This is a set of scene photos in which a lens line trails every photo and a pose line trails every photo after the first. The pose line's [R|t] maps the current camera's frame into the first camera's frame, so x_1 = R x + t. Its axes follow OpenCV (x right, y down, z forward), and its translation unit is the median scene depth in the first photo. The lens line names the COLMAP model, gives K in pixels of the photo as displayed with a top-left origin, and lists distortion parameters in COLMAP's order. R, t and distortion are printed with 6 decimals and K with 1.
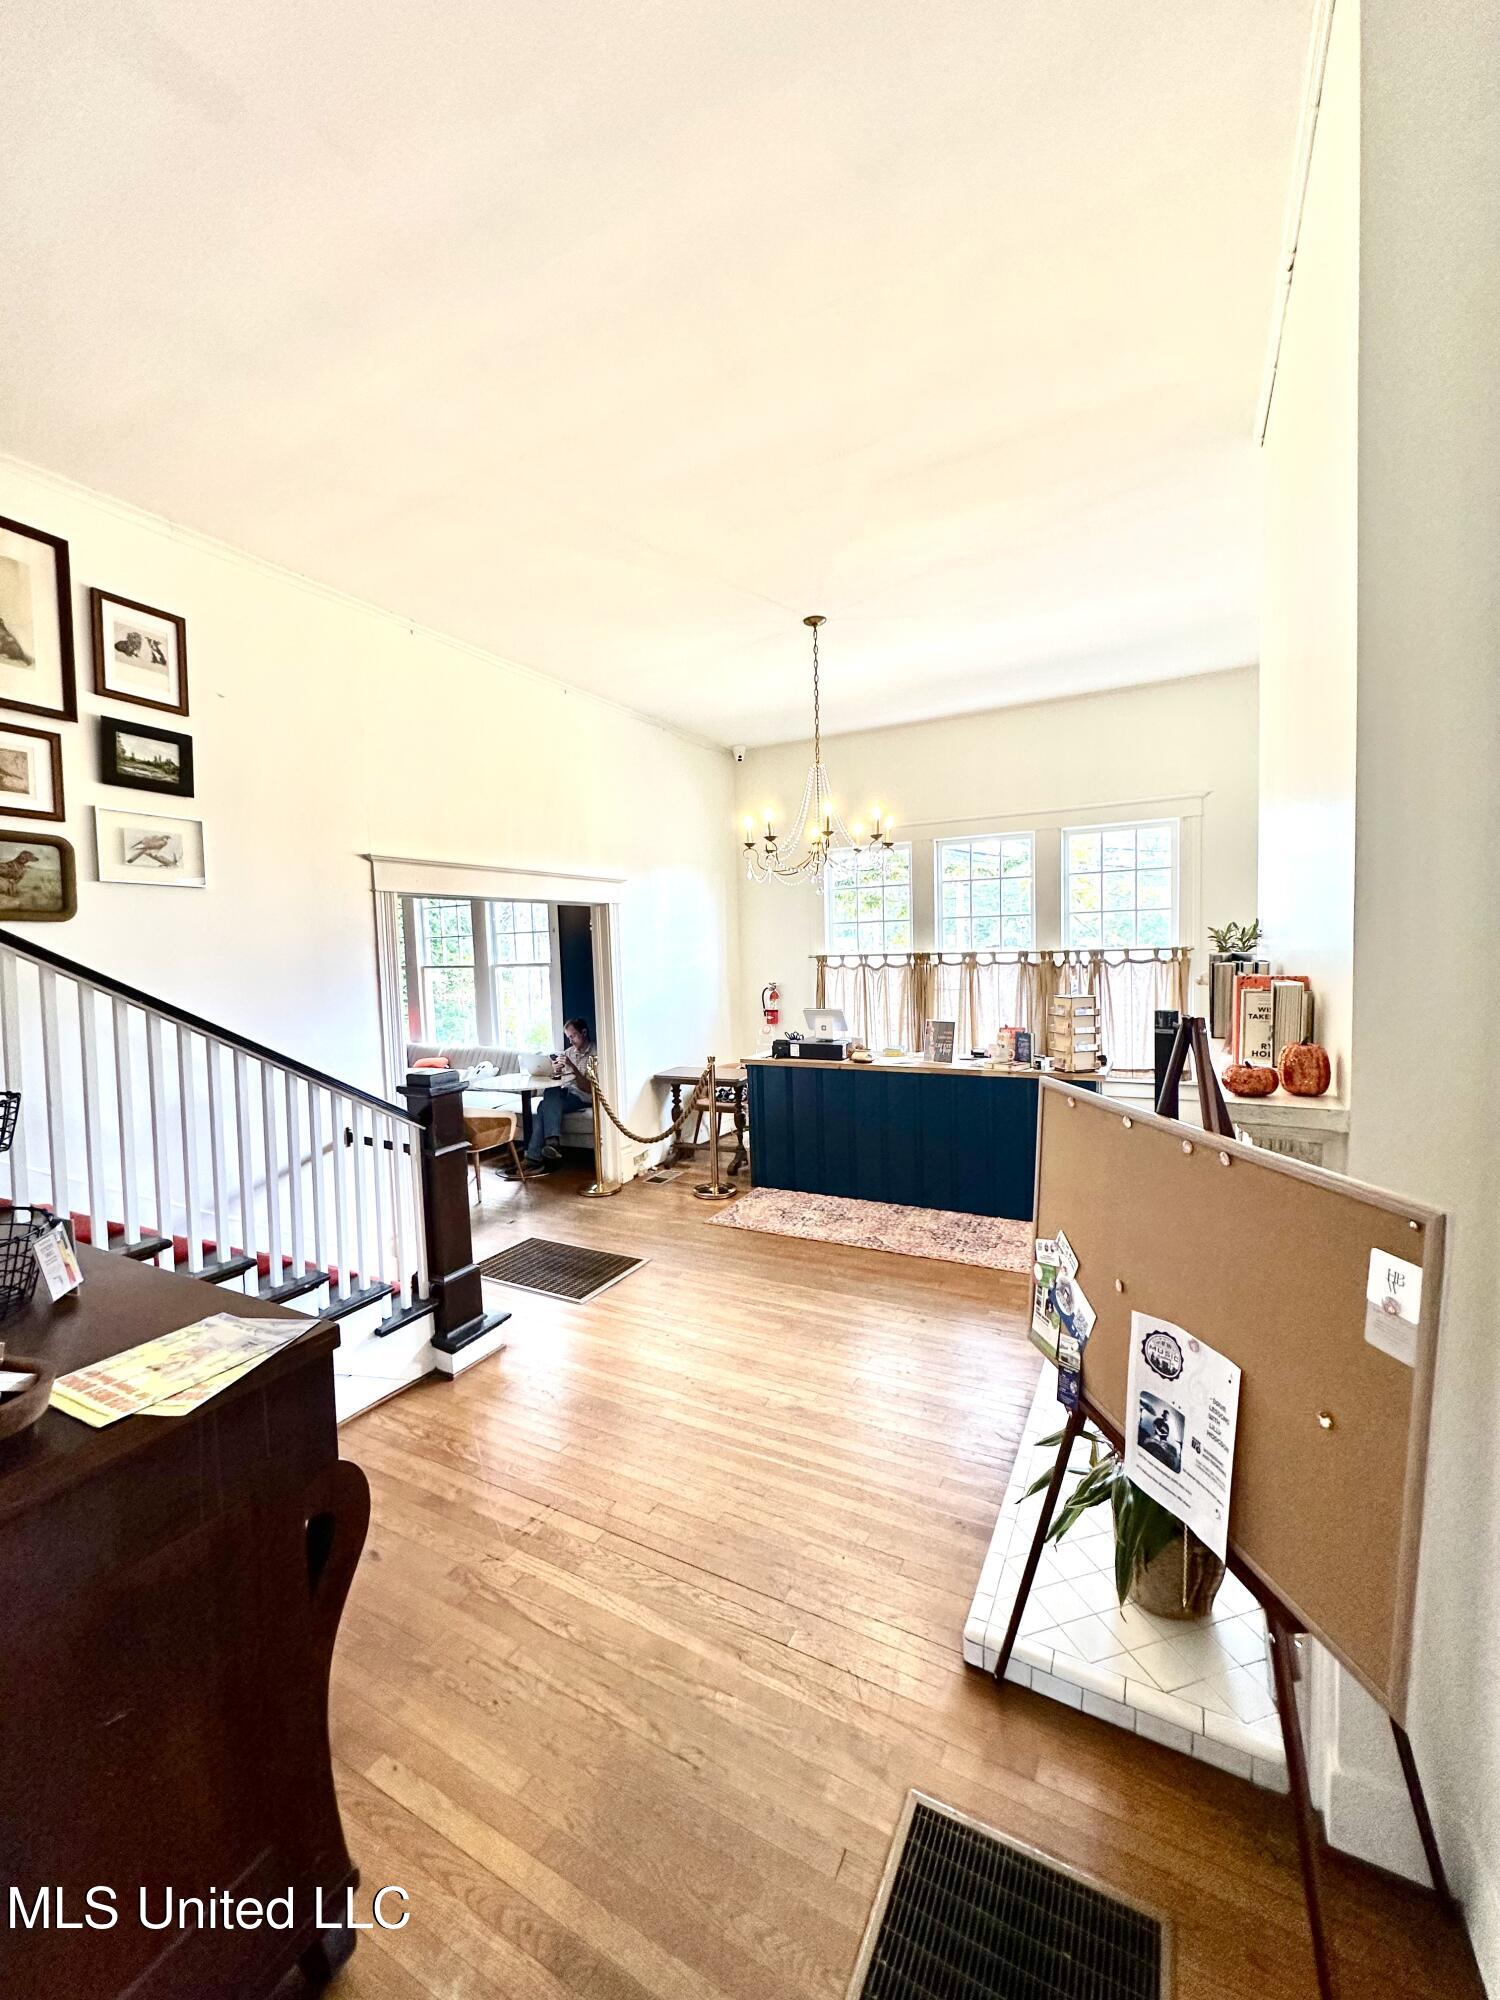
lens RADIAL K [[795.9, 0, 736.4], [0, 795.9, 990.3], [0, 0, 1]] dist [-0.000895, -0.000294]
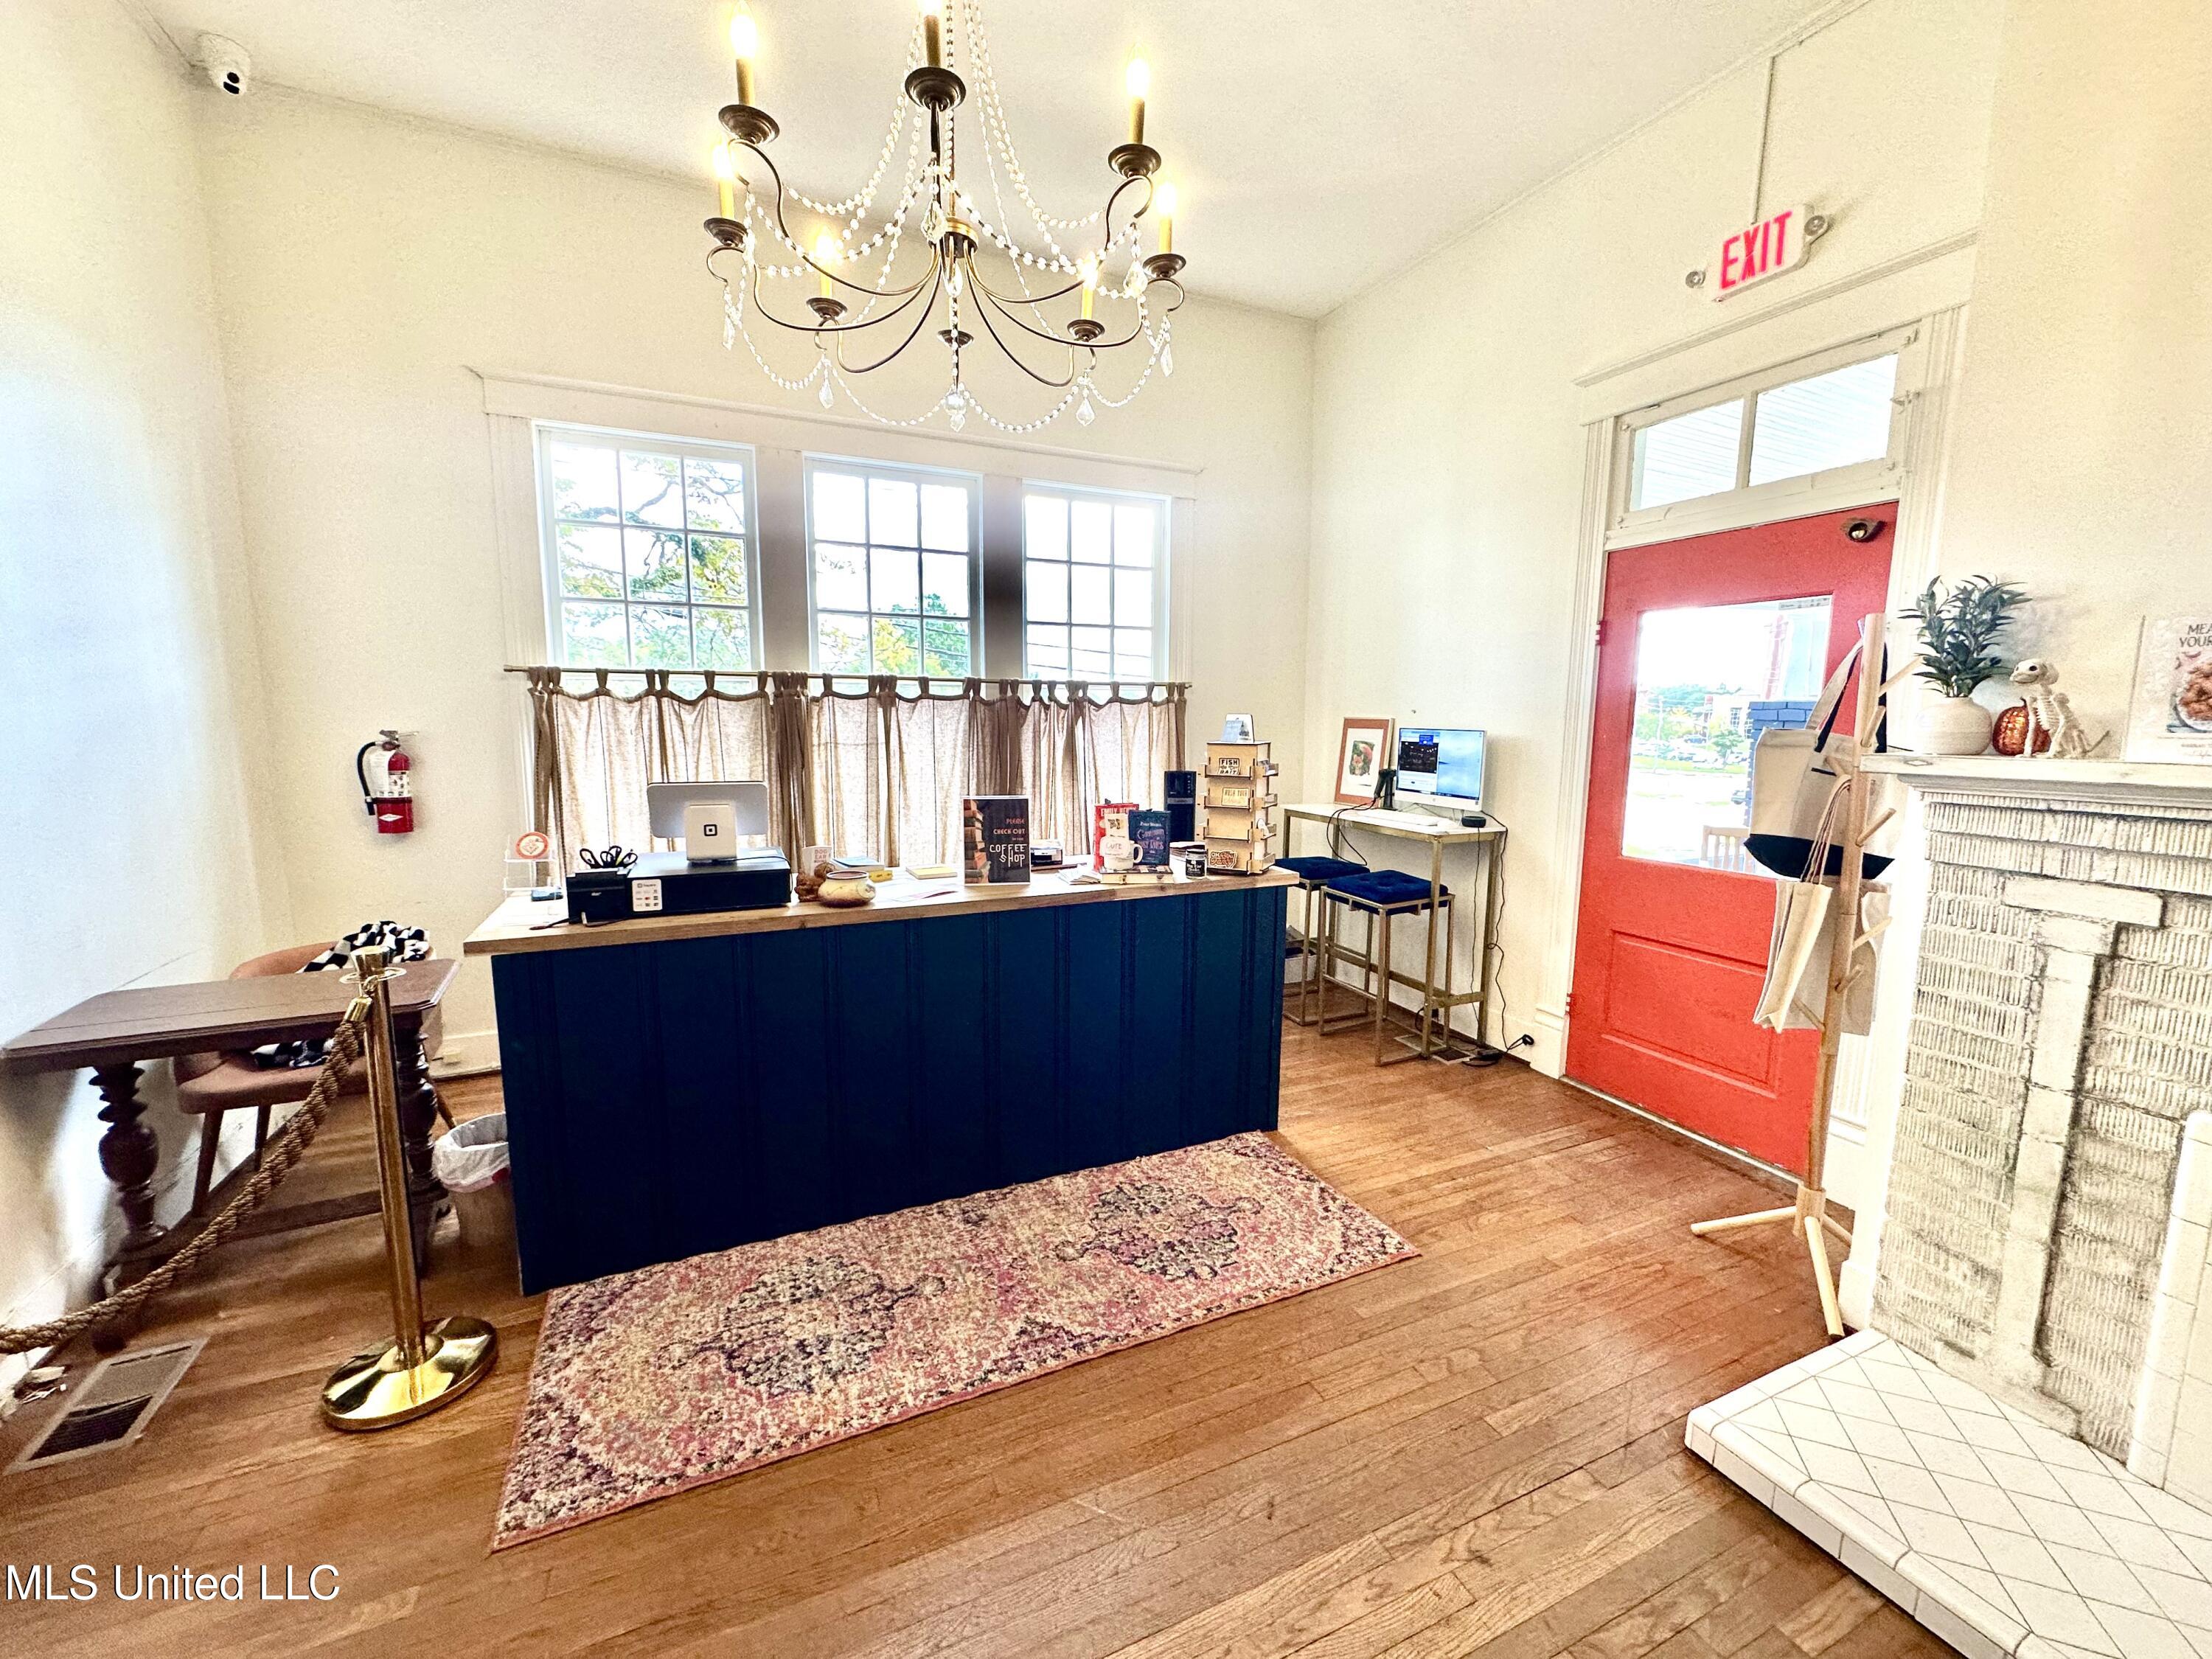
lens RADIAL K [[885.0, 0, 1104.8], [0, 885.0, 828.5], [0, 0, 1]] dist [-0.001210, -0.000077]
pose [[0.600979, -0.069243, 0.796260, -0.123547], [0.016857, 0.997117, 0.073986, 0.016395], [-0.799087, -0.031041, 0.600413, 0.568178]]
